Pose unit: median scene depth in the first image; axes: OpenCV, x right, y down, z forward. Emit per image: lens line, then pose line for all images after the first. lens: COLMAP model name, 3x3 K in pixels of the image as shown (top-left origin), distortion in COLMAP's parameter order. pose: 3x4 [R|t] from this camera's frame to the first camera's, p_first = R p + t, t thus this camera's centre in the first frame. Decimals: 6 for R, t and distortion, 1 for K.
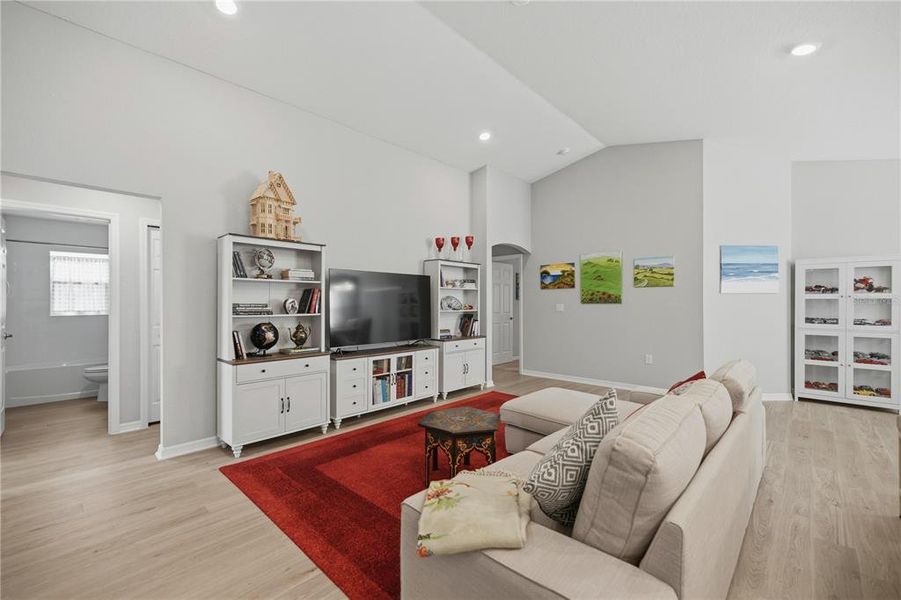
lens RADIAL K [[381.9, 0, 450.5], [0, 381.9, 300.0], [0, 0, 1]] dist [-0.001944, -0.000112]
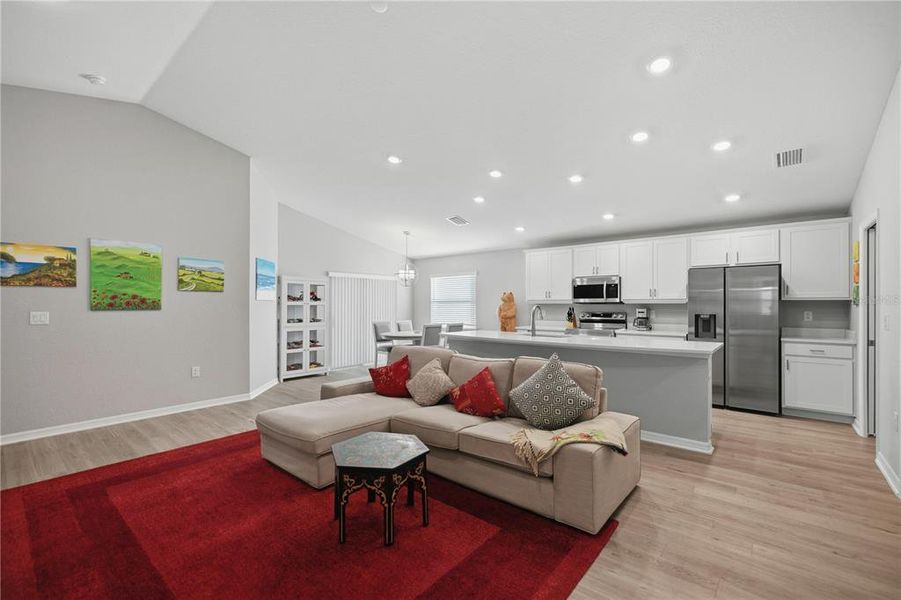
lens RADIAL K [[381.9, 0, 450.5], [0, 381.9, 300.0], [0, 0, 1]] dist [-0.001944, -0.000112]
pose [[-0.064842, 0.016472, 0.997760, -0.452736], [-0.002717, 0.999857, -0.016683, -0.000048], [-0.997892, -0.003793, -0.064788, 0.498307]]
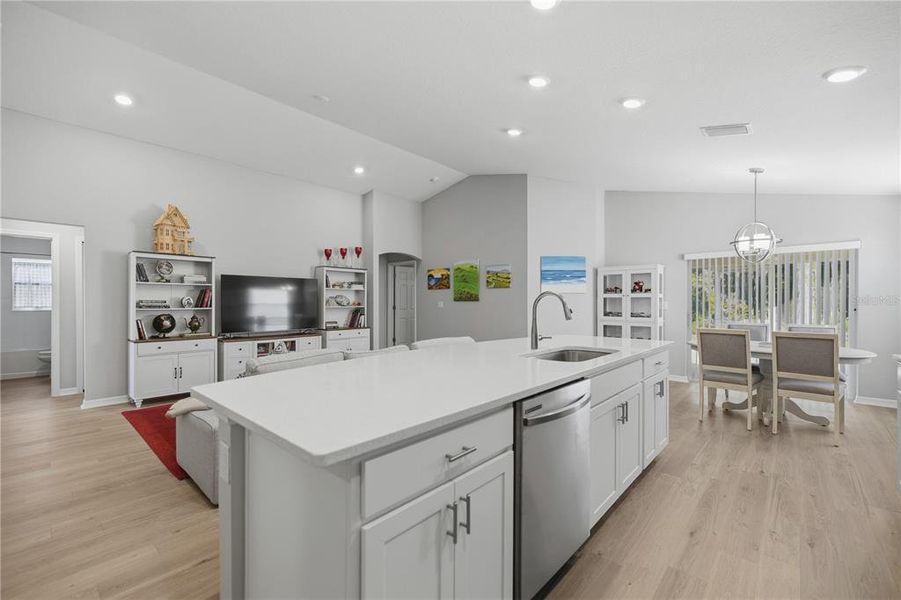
lens RADIAL K [[381.9, 0, 450.5], [0, 381.9, 300.0], [0, 0, 1]] dist [-0.001944, -0.000112]
pose [[0.999670, 0.000731, 0.025679, 0.365059], [-0.000801, 0.999996, 0.002726, 0.002475], [-0.025677, -0.002746, 0.999667, -0.292006]]
